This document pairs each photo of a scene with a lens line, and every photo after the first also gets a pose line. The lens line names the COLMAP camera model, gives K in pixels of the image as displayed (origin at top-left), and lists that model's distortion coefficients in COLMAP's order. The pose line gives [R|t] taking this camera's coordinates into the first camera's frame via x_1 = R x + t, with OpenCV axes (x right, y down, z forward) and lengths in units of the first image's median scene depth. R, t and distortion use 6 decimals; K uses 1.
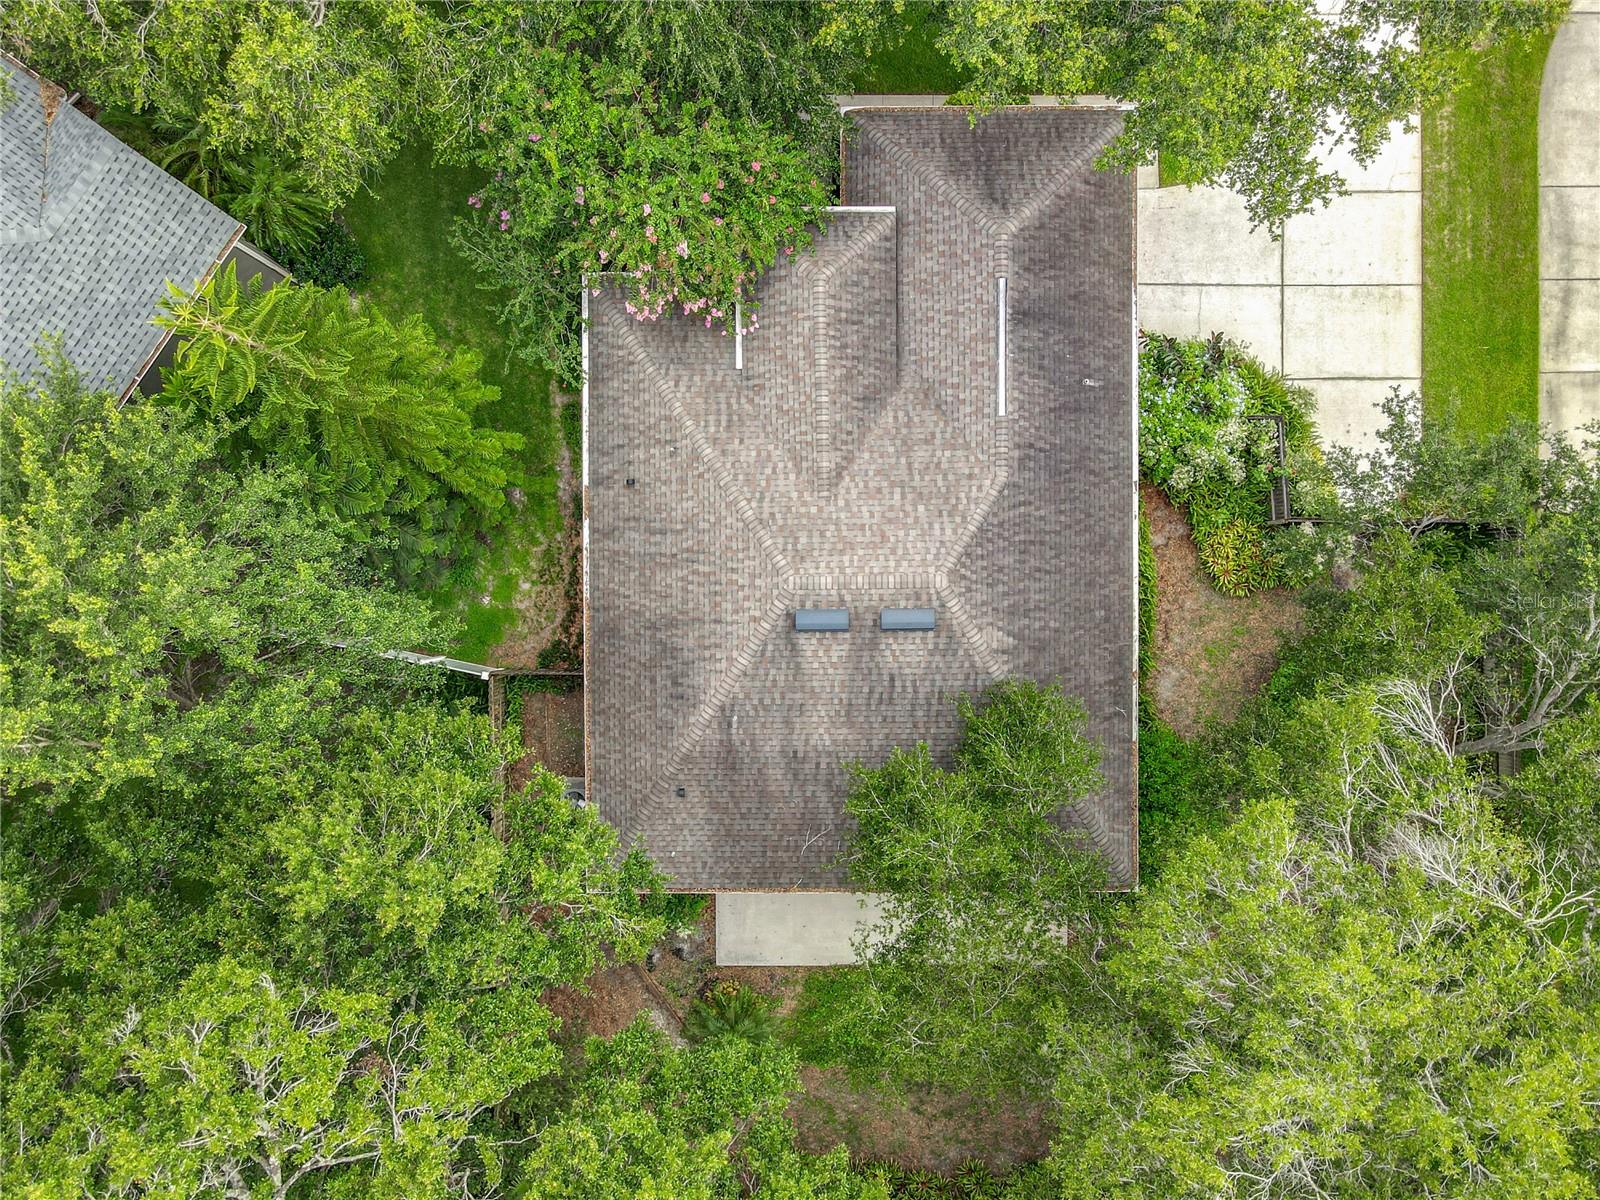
lens RADIAL K [[1177.7, 0, 789.7], [0, 1177.7, 606.7], [0, 0, 1]] dist [-0.007365, 0.035475]
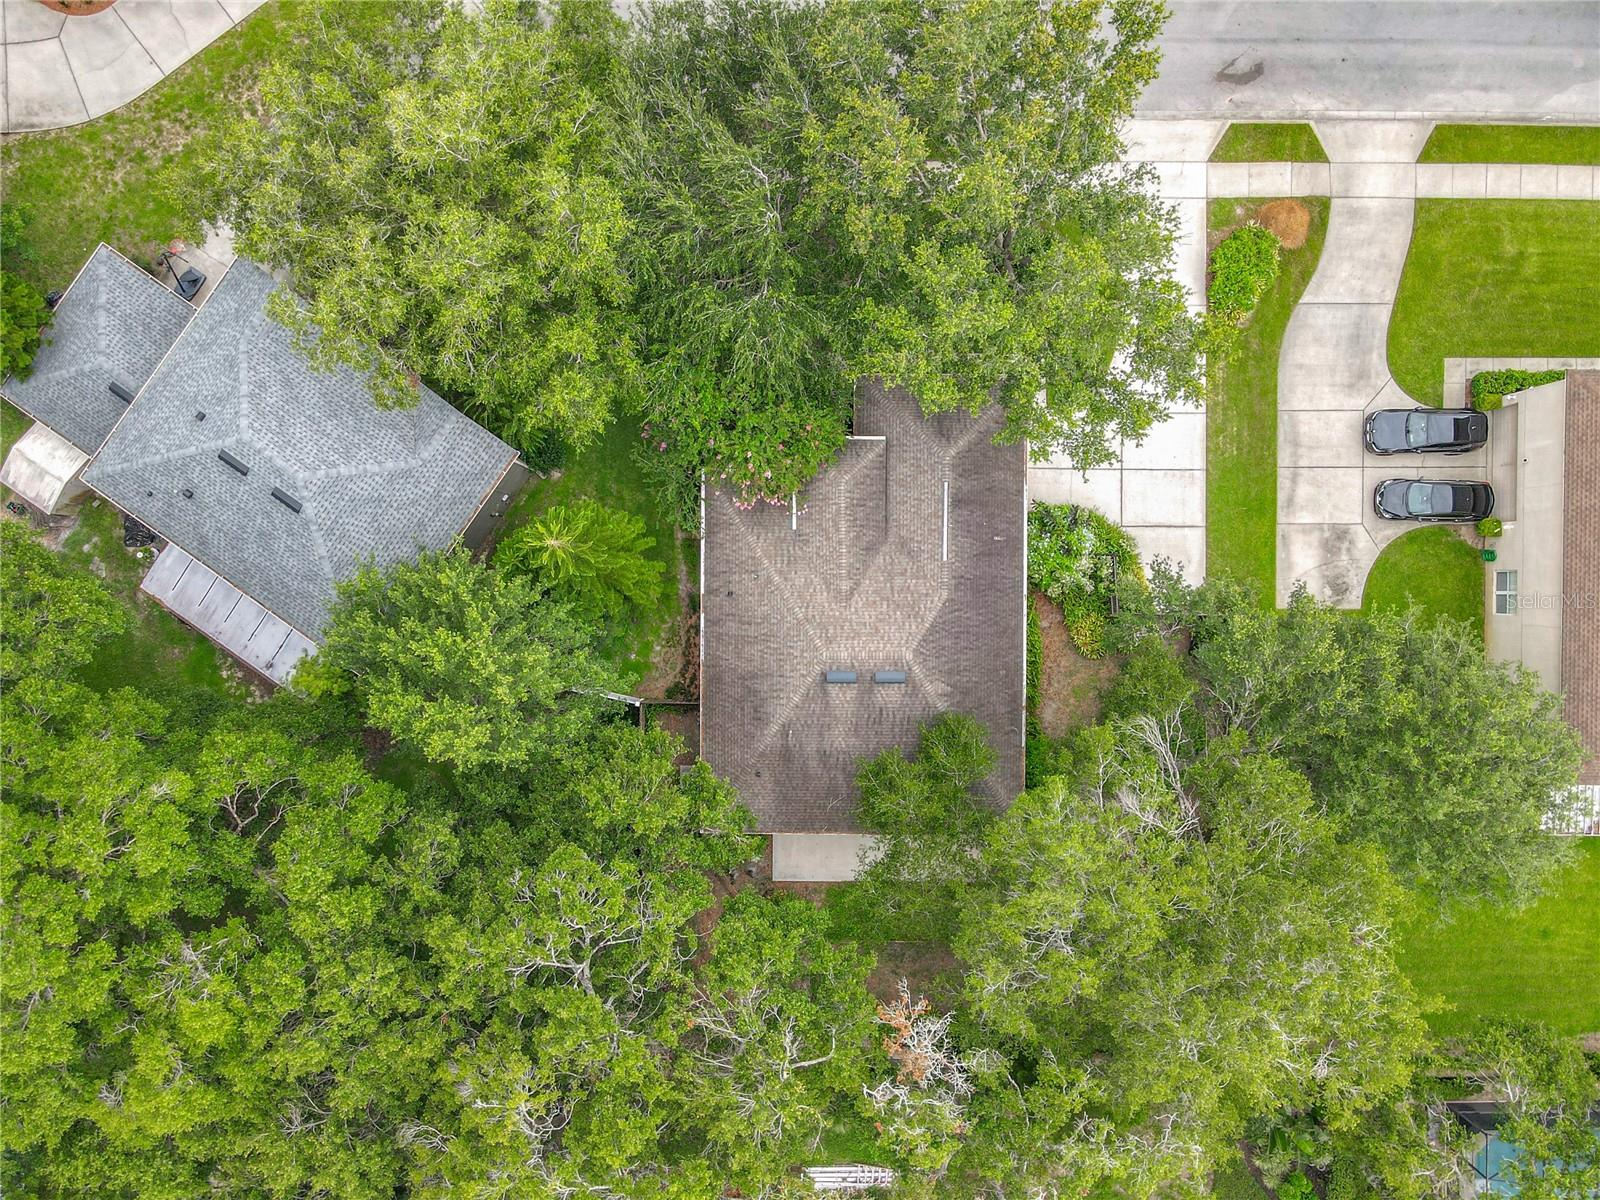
lens RADIAL K [[1177.7, 0, 789.7], [0, 1177.7, 606.7], [0, 0, 1]] dist [-0.007365, 0.035475]
pose [[0.999943, 0.009804, 0.004299, -0.056939], [-0.009810, 0.999951, 0.001324, -0.092049], [-0.004286, -0.001367, 0.999990, -0.739422]]
